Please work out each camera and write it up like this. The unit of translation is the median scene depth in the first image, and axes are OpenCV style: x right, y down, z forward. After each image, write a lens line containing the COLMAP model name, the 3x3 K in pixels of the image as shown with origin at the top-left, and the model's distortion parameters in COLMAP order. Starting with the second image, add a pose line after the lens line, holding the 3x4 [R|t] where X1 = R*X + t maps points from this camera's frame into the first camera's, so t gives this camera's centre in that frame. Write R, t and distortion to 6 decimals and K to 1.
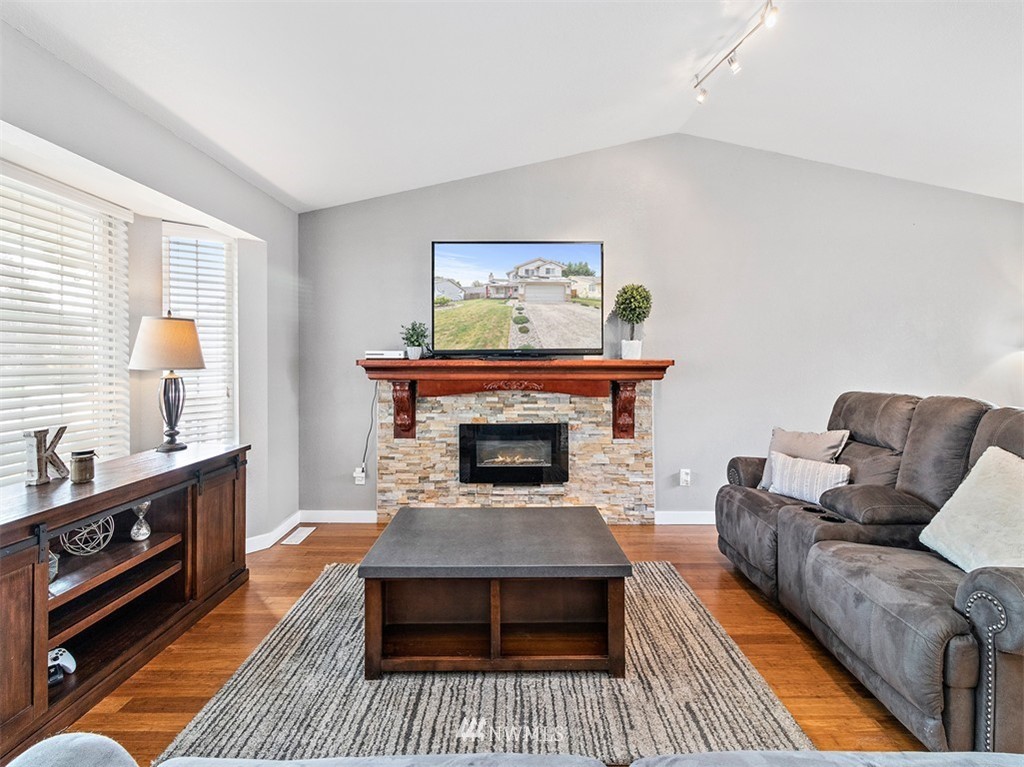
lens RADIAL K [[470.6, 0, 510.1], [0, 470.6, 368.6], [0, 0, 1]] dist [0.000866, 0.000236]
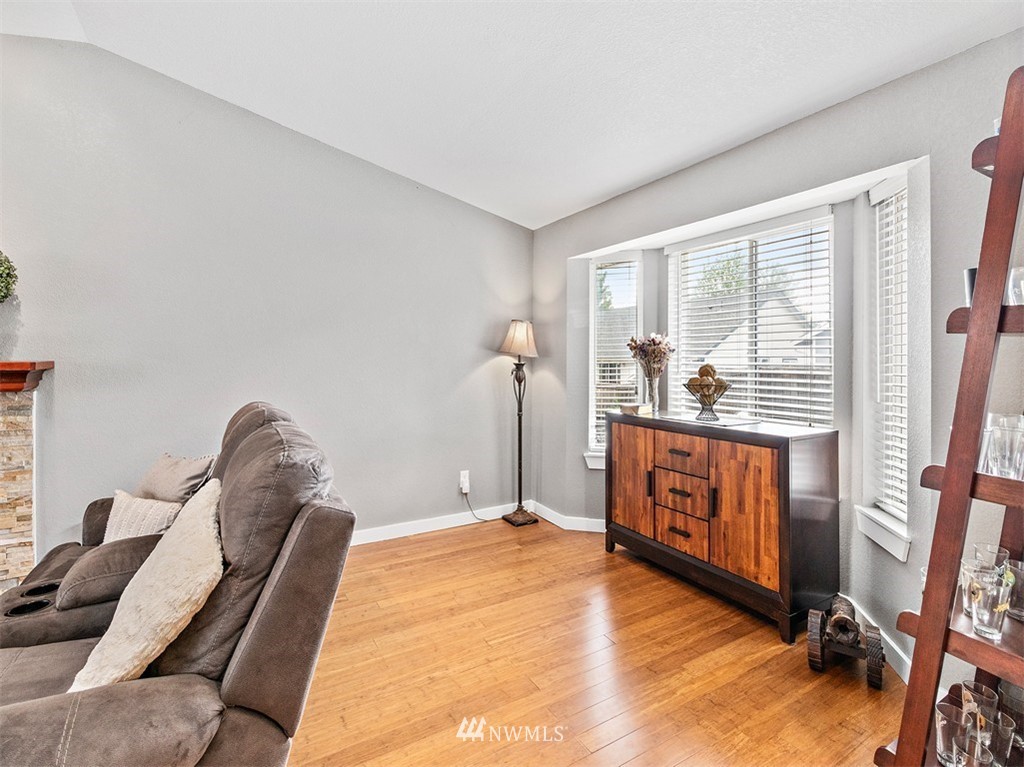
lens RADIAL K [[470.6, 0, 510.1], [0, 470.6, 368.6], [0, 0, 1]] dist [0.000866, 0.000236]
pose [[0.849609, 0.006533, 0.527373, 0.540215], [-0.000129, 0.999926, -0.012178, -0.000687], [-0.527413, 0.010279, 0.849547, 0.057933]]
